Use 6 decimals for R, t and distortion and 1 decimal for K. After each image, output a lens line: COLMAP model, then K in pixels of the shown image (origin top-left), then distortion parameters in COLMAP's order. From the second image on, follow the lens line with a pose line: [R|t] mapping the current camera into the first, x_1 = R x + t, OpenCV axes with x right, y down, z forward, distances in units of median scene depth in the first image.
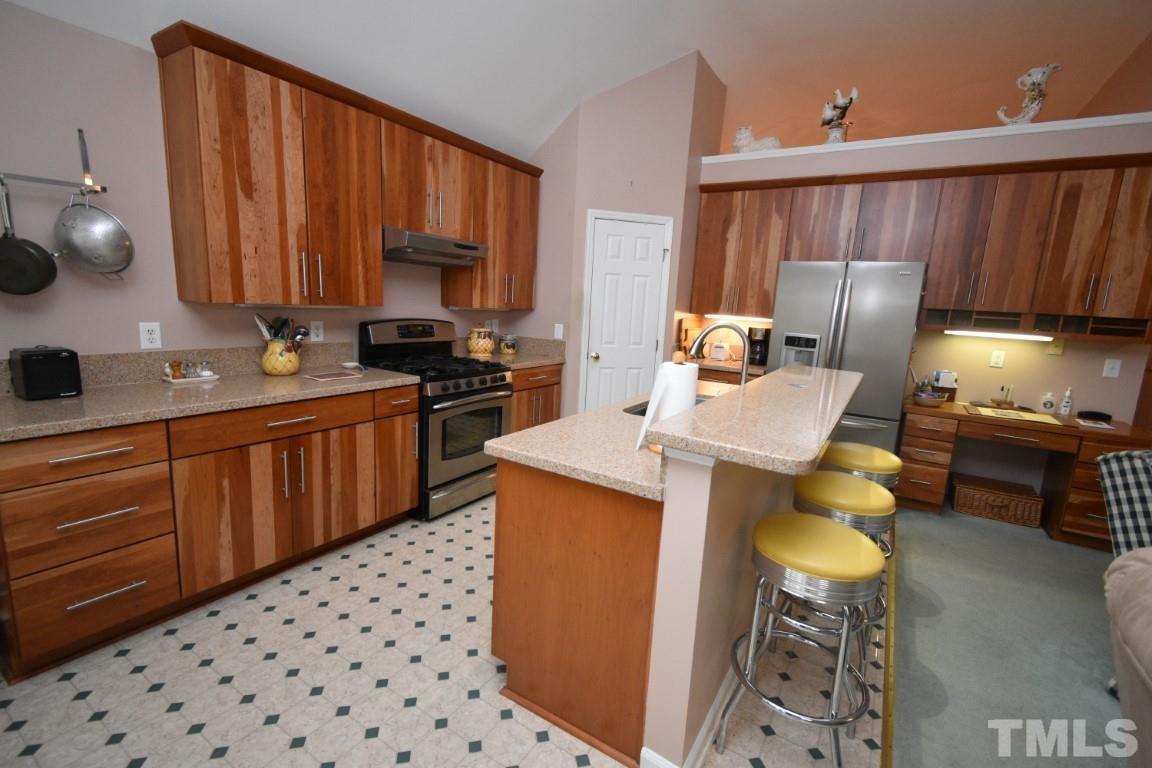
lens RADIAL K [[508.2, 0, 575.8], [0, 508.2, 384.8], [0, 0, 1]] dist [0.009162, -0.004182]
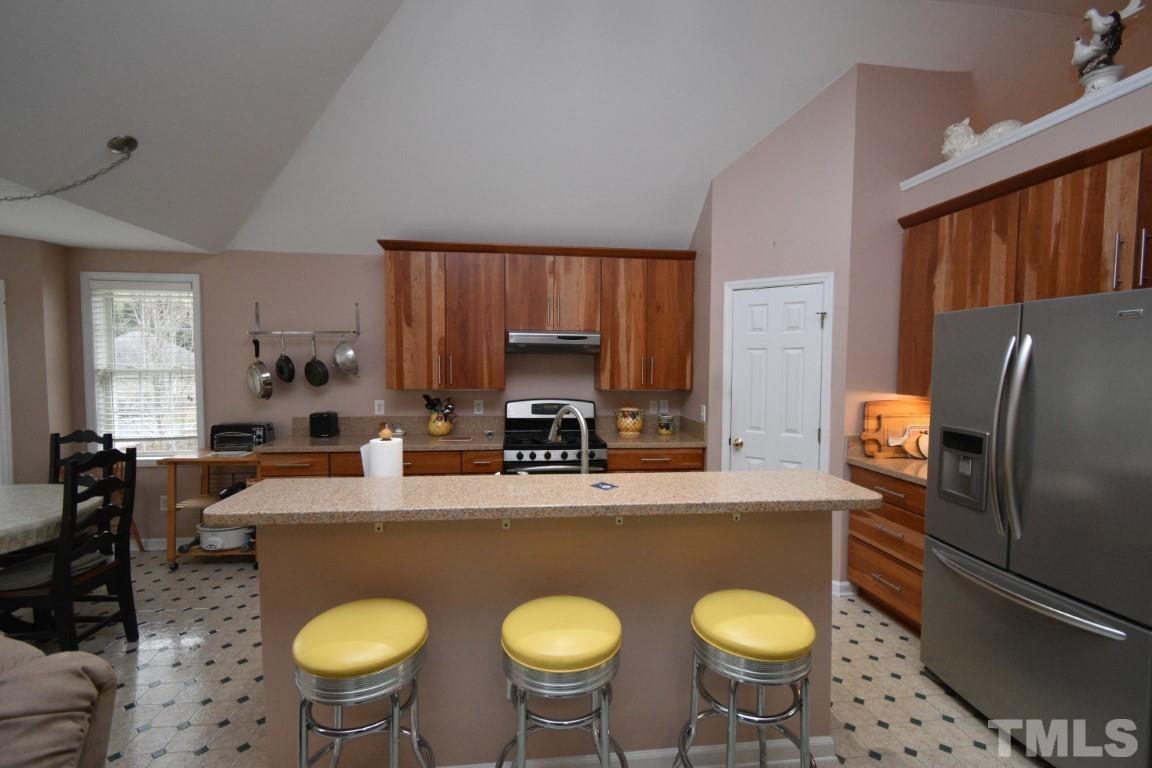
lens RADIAL K [[508.2, 0, 577.8], [0, 508.2, 386.4], [0, 0, 1]] dist [0.009162, -0.004182]
pose [[0.628596, -0.012077, -0.777639, 0.667840], [-0.104811, 0.989443, -0.100089, -0.044091], [0.770638, 0.144420, 0.620694, 0.290118]]
